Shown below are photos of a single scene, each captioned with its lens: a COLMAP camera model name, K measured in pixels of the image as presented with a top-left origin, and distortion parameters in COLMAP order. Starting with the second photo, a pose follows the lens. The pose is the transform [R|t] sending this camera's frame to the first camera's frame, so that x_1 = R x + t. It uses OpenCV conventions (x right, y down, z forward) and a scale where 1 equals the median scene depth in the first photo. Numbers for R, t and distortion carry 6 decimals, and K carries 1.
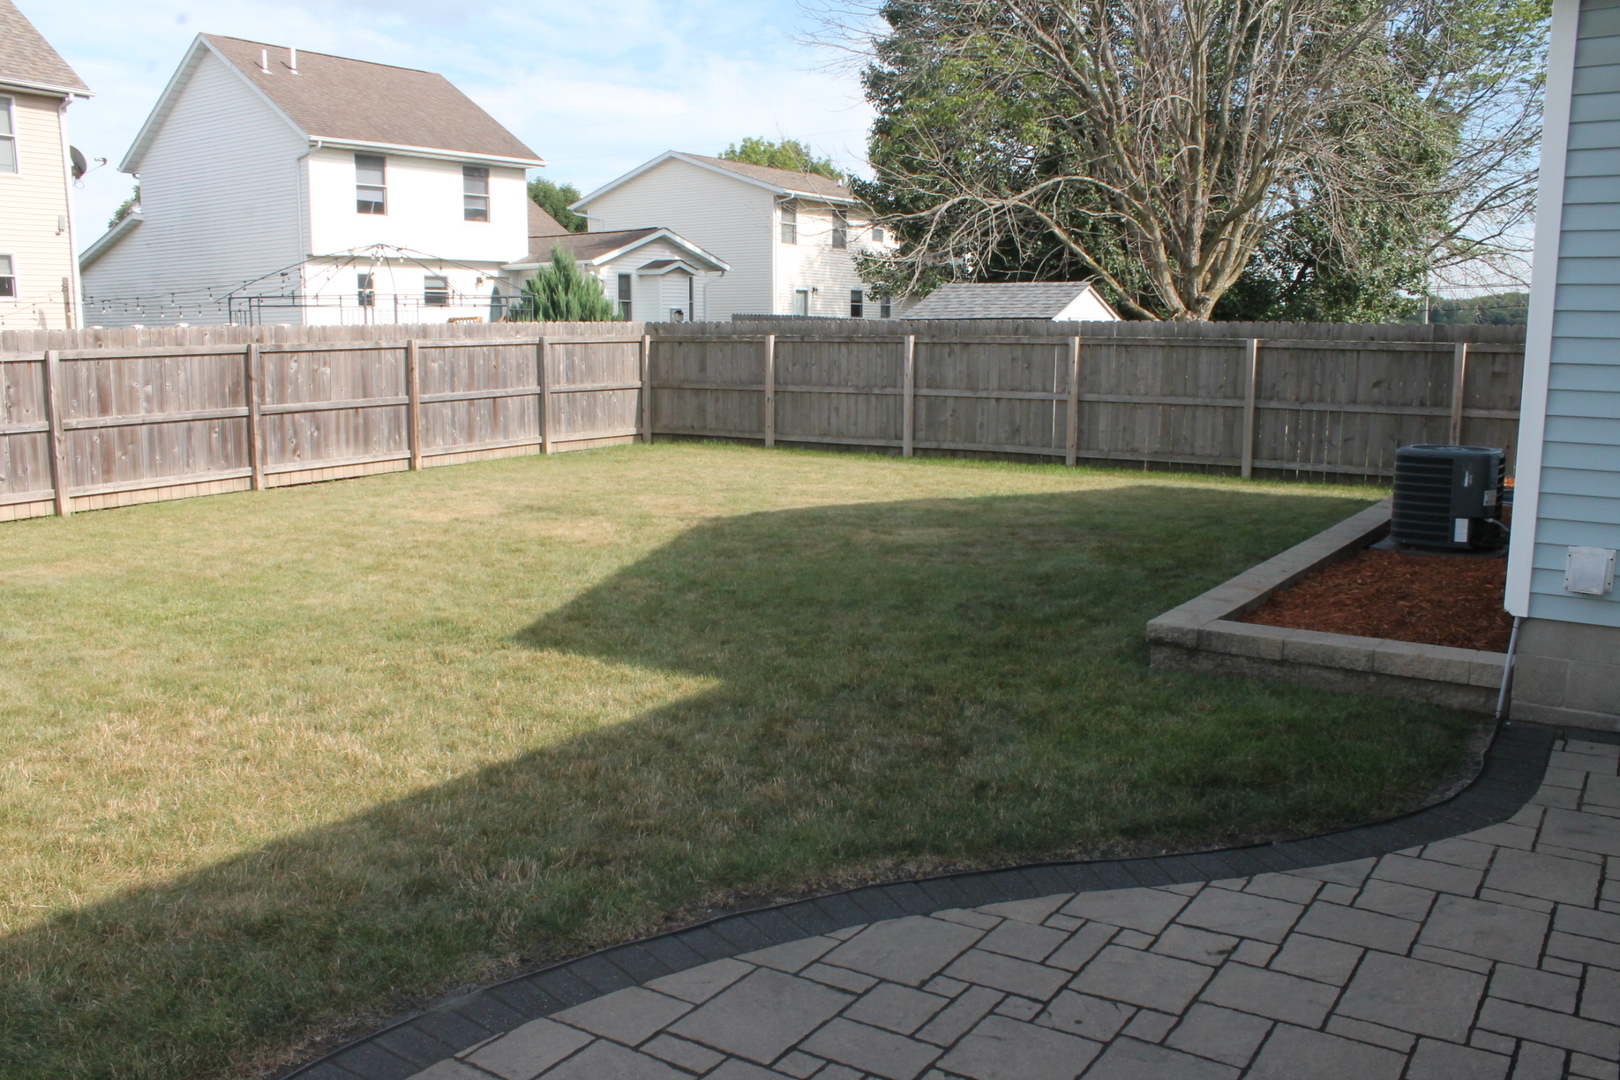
lens RADIAL K [[1360.0, 0, 813.0], [0, 1360.0, 574.6], [0, 0, 1]] dist [-0.171921, 0.166915]
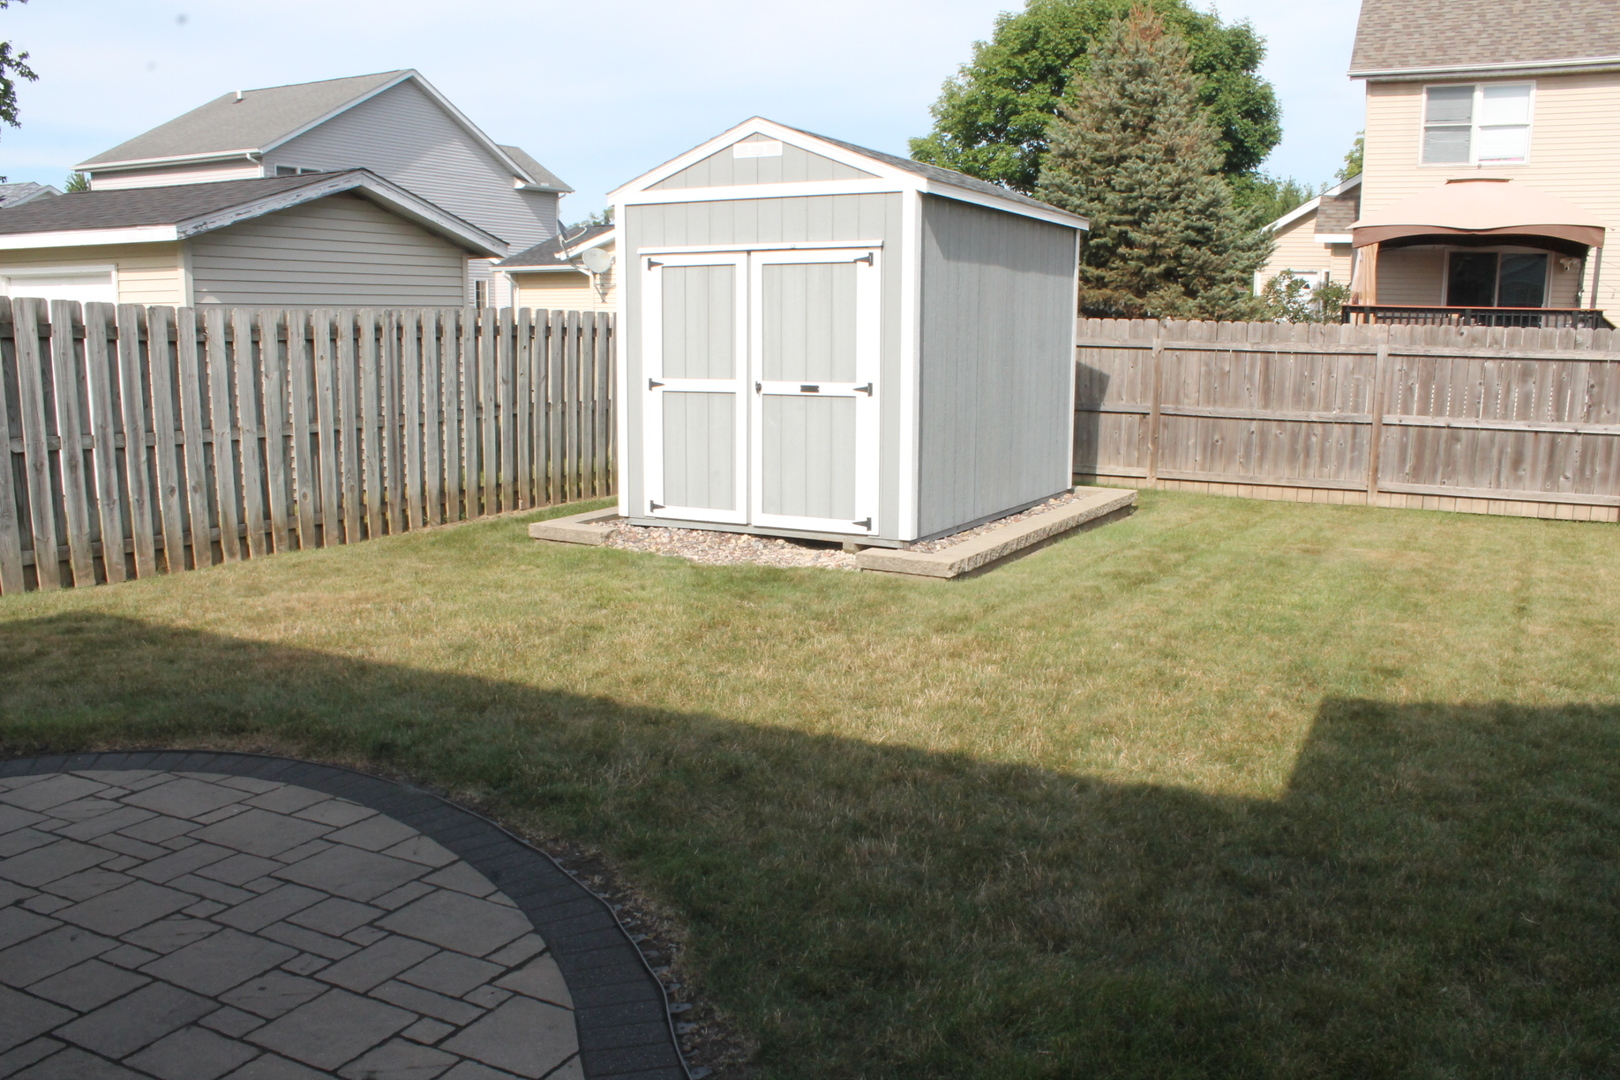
lens RADIAL K [[1360.0, 0, 813.0], [0, 1360.0, 574.6], [0, 0, 1]] dist [-0.171921, 0.166915]
pose [[0.137432, 0.192732, -0.971580, 1.009375], [-0.192670, 0.967353, 0.164640, -0.194668], [0.971592, 0.164568, 0.170079, 1.004096]]
